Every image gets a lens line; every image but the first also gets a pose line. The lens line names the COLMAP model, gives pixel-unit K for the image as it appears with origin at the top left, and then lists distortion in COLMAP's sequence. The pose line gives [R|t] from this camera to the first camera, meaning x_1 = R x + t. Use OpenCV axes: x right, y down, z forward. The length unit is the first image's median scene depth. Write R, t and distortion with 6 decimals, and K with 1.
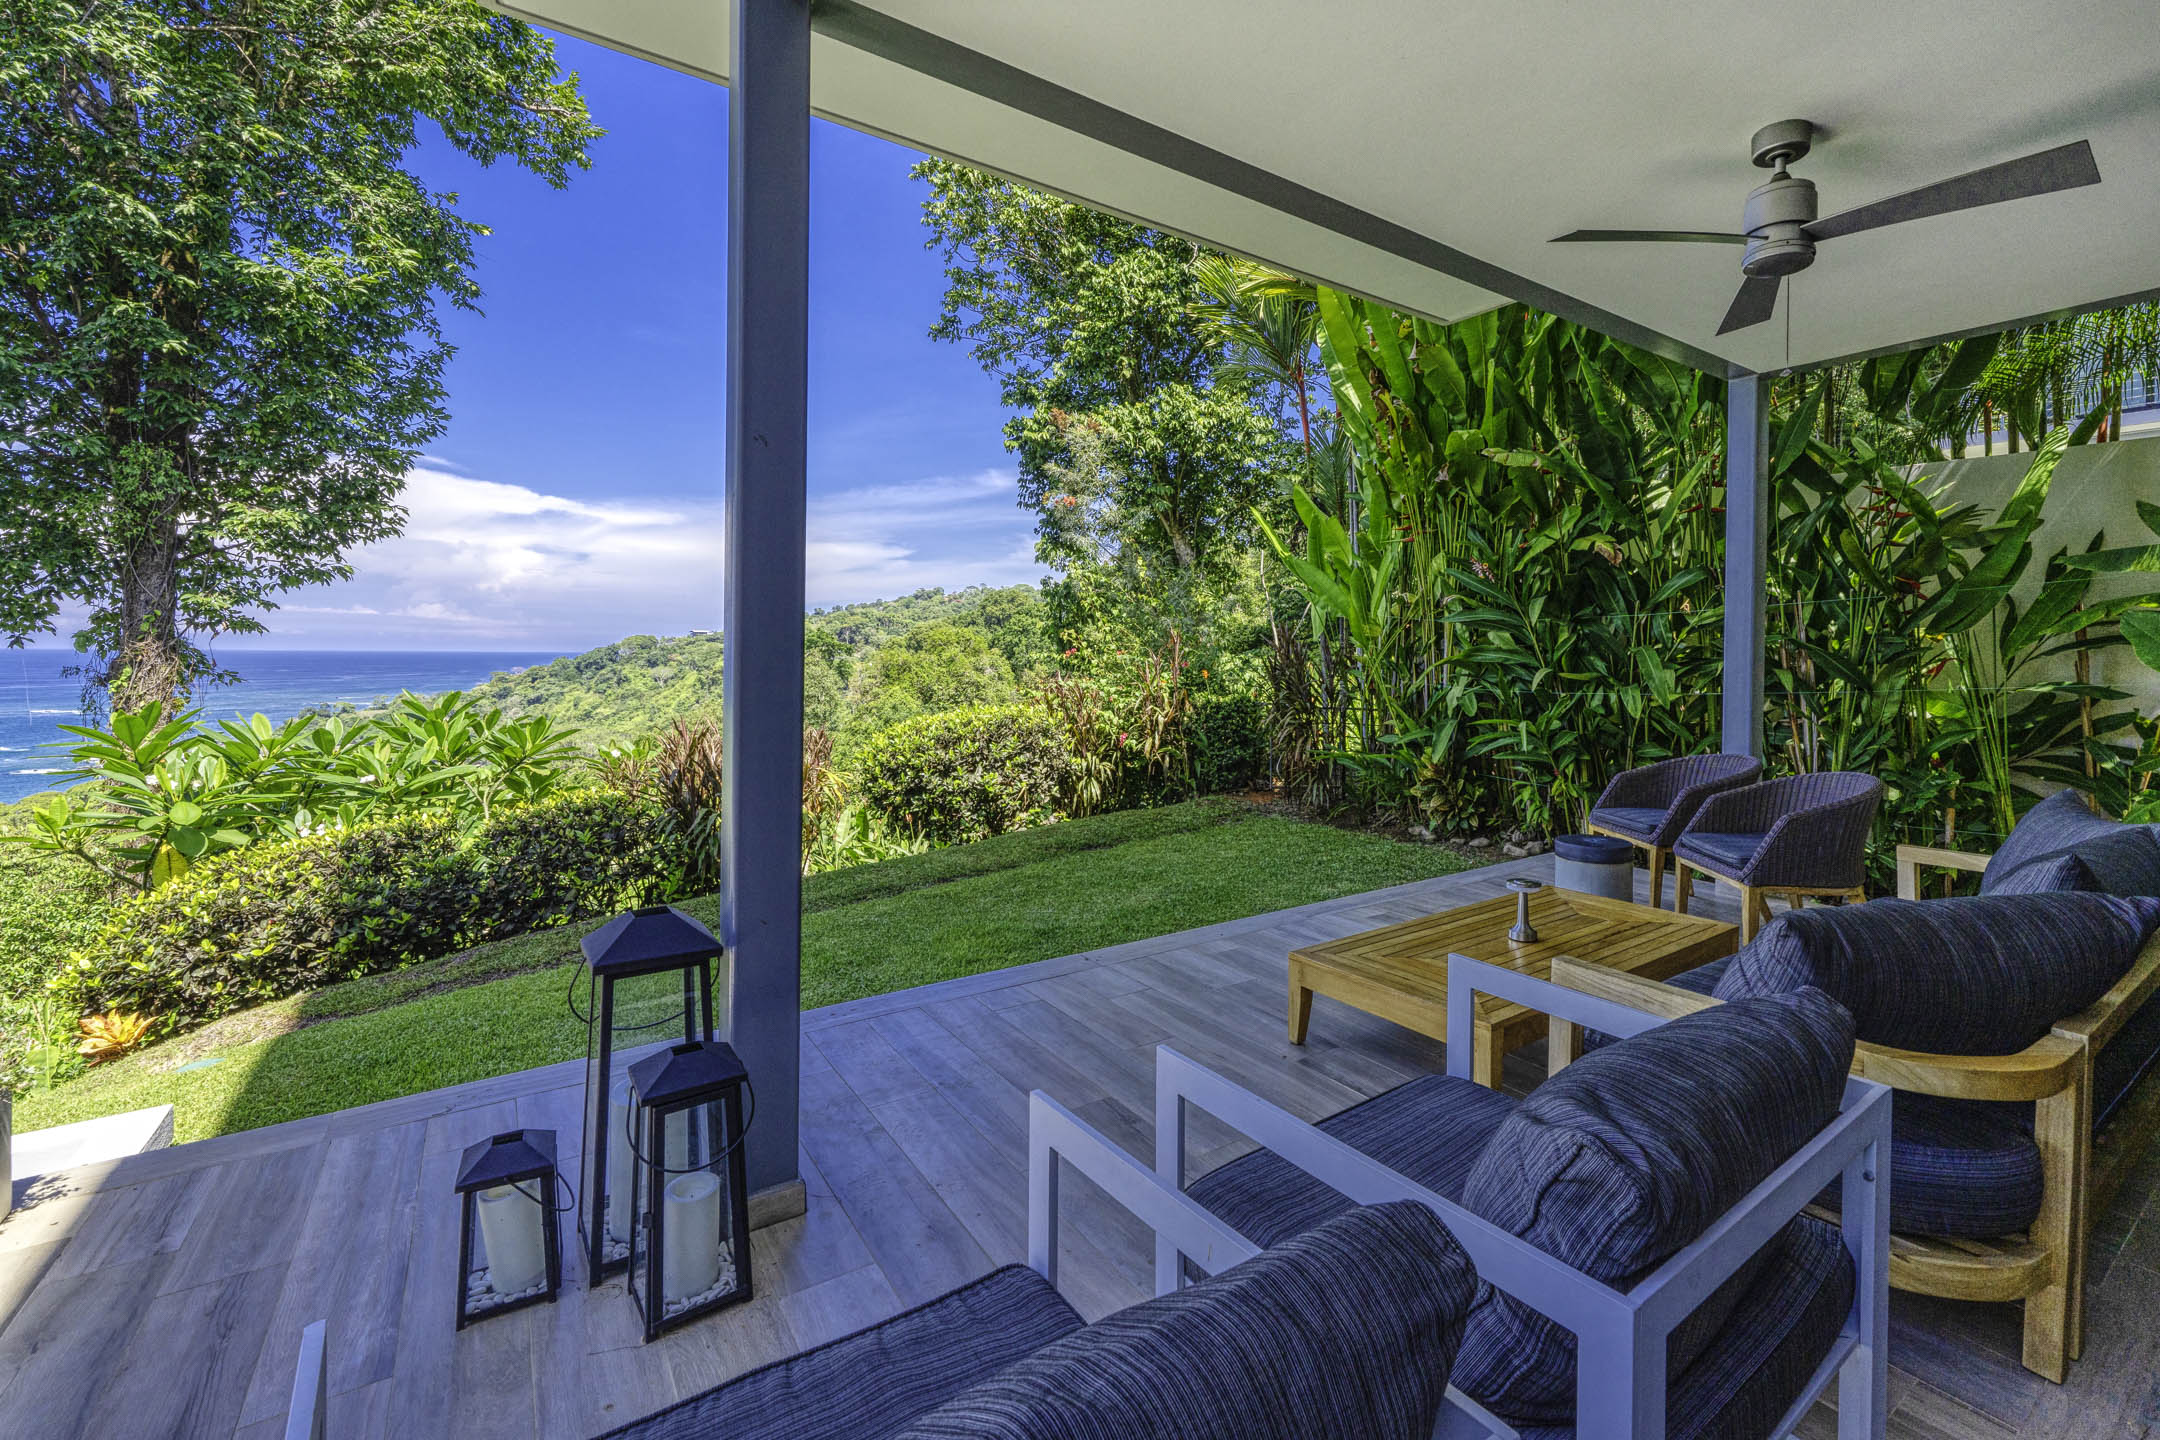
lens RADIAL K [[947.4, 0, 1168.6], [0, 947.4, 653.2], [0, 0, 1]] dist [-0.000820, 0.000346]
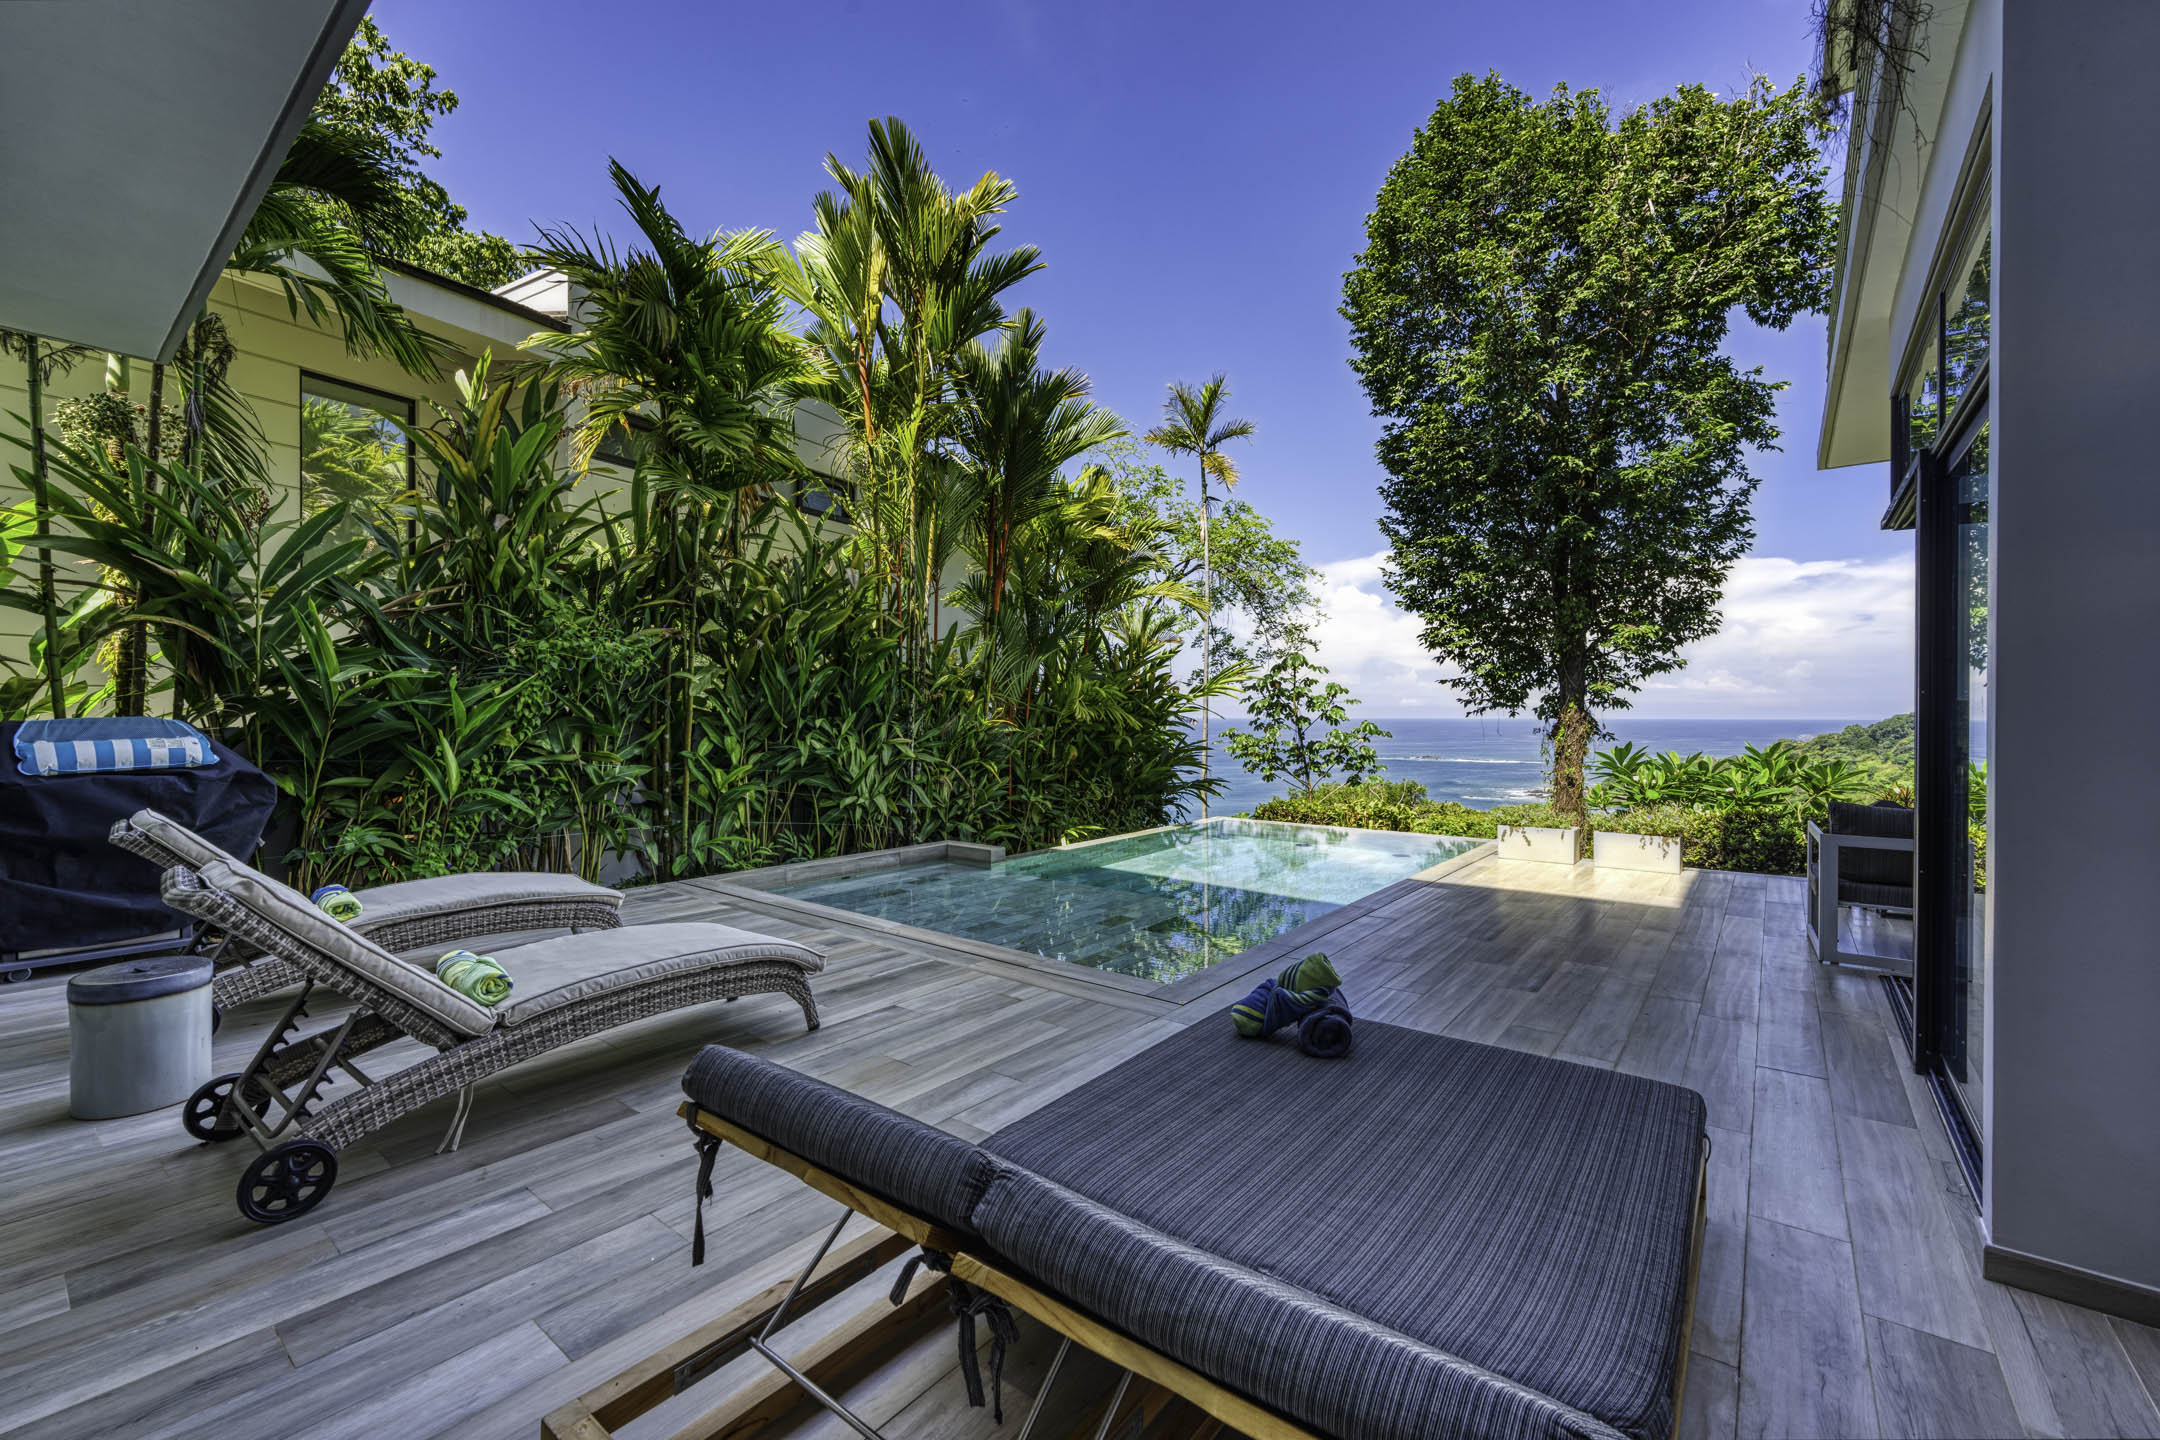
lens RADIAL K [[879.1, 0, 1066.4], [0, 879.1, 718.2], [0, 0, 1]] dist [-0.000643, -0.000128]
pose [[0.265009, -0.004489, -0.964236, 0.146810], [0.000089, 0.999989, -0.004631, 0.001963], [0.964246, 0.001142, 0.265006, -0.225477]]
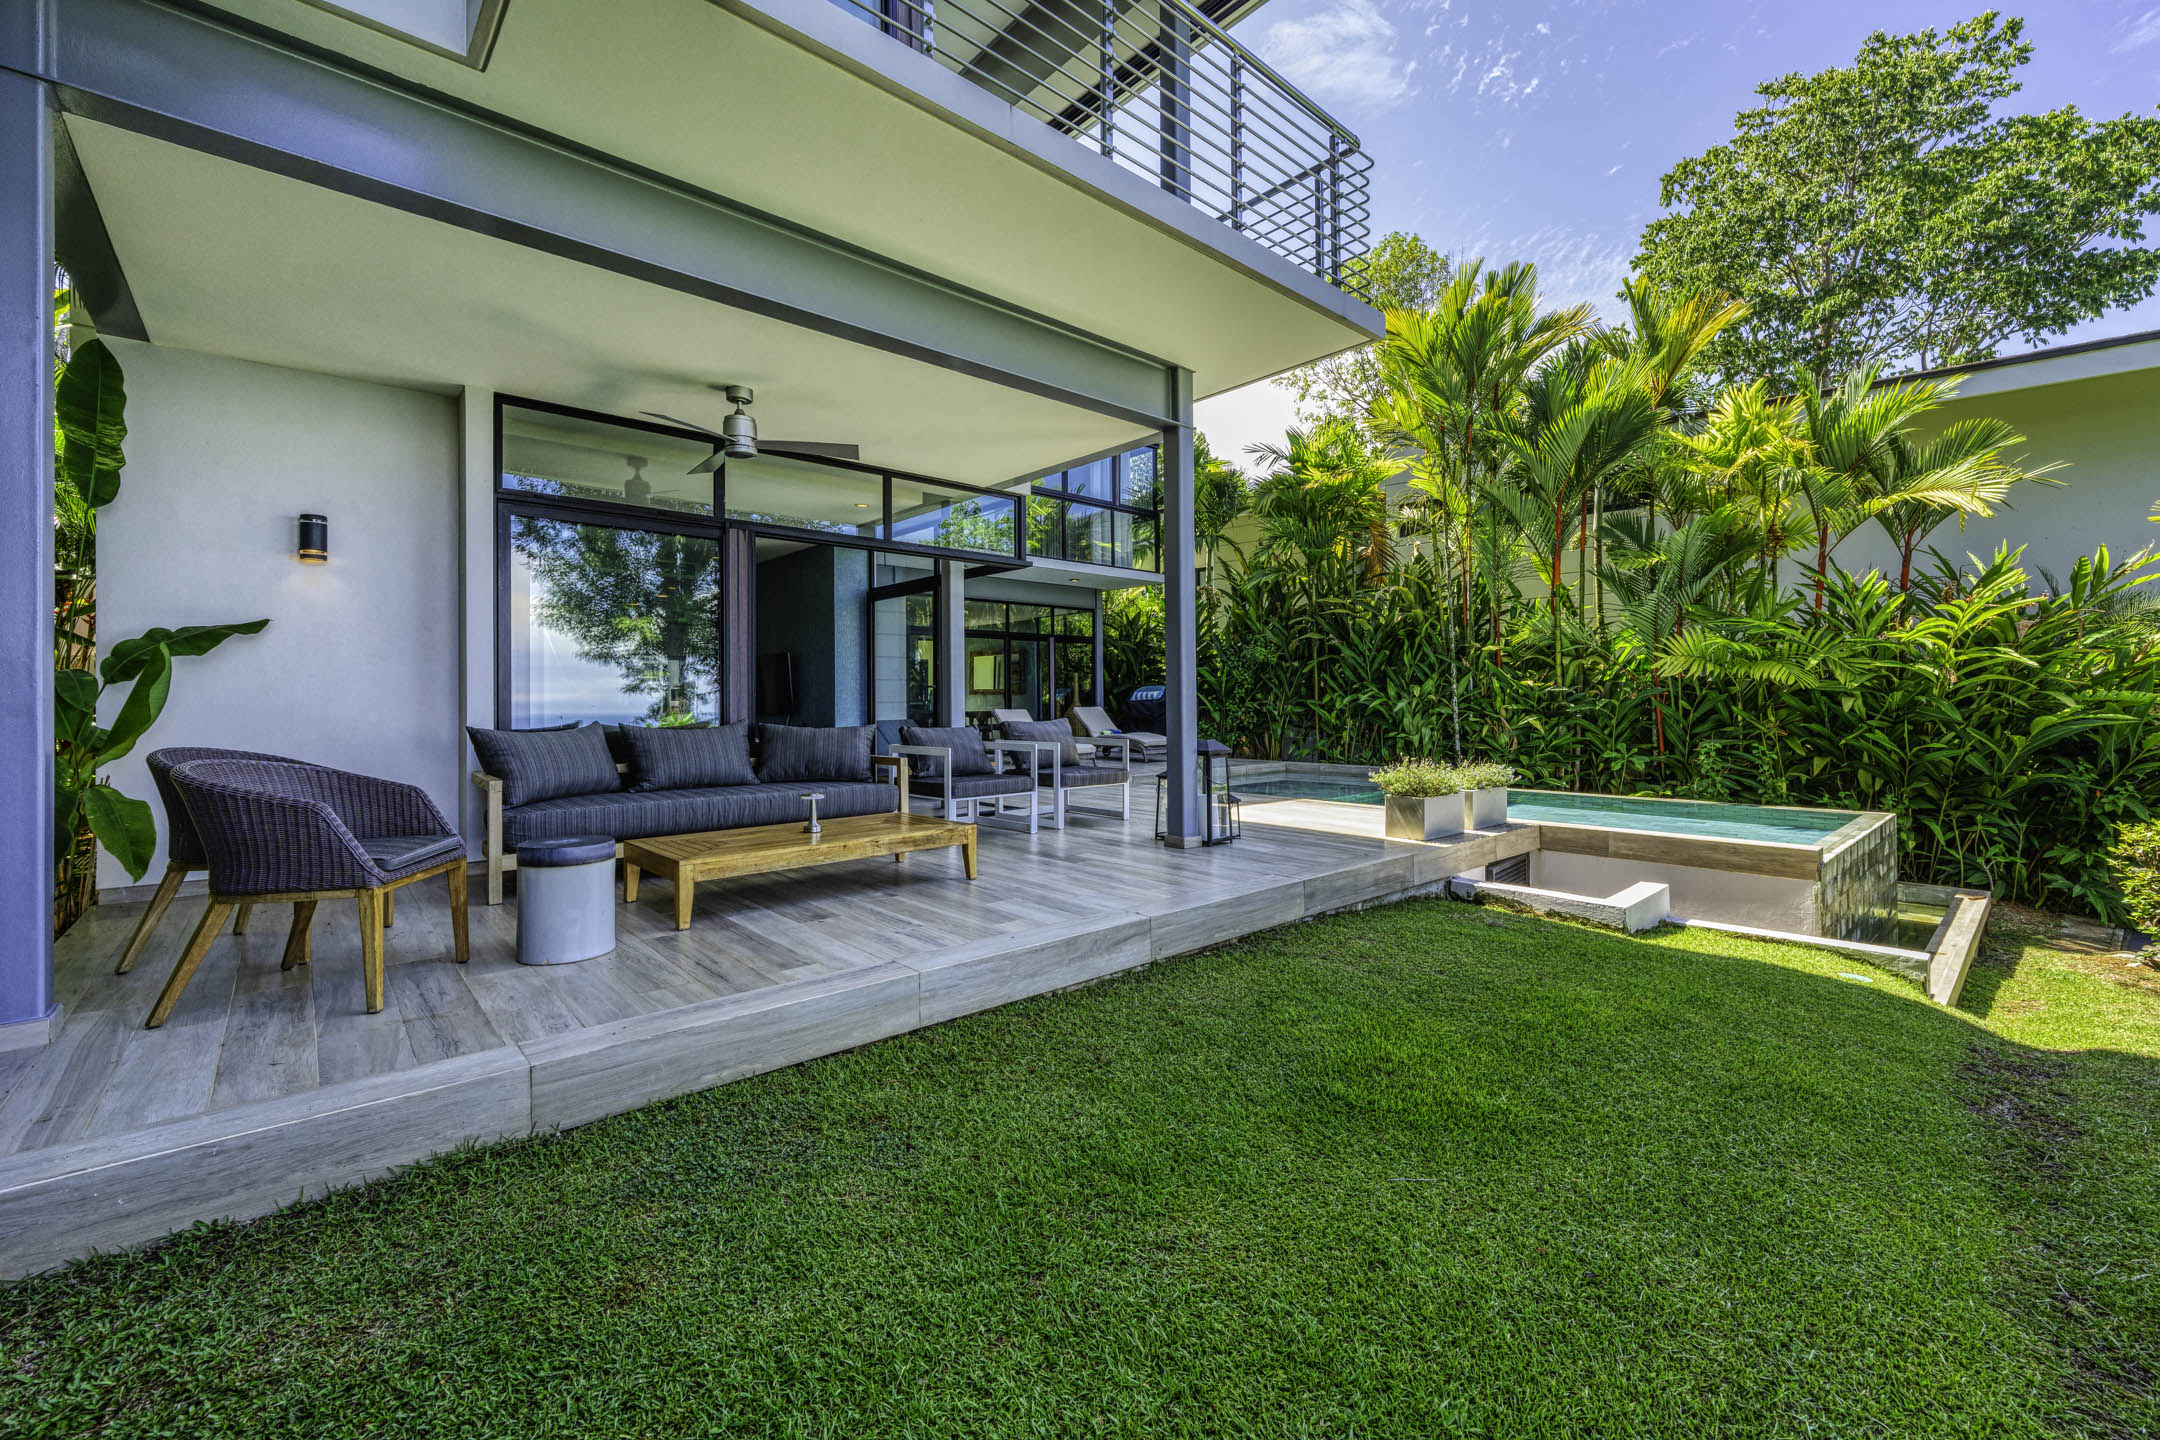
lens RADIAL K [[879.1, 0, 1051.5], [0, 879.1, 695.6], [0, 0, 1]] dist [-0.000643, -0.000128]
pose [[-0.996585, -0.004052, -0.082471, 0.026047], [-0.003439, 0.999965, -0.007576, 0.015912], [0.082499, -0.007266, -0.996565, 0.404612]]
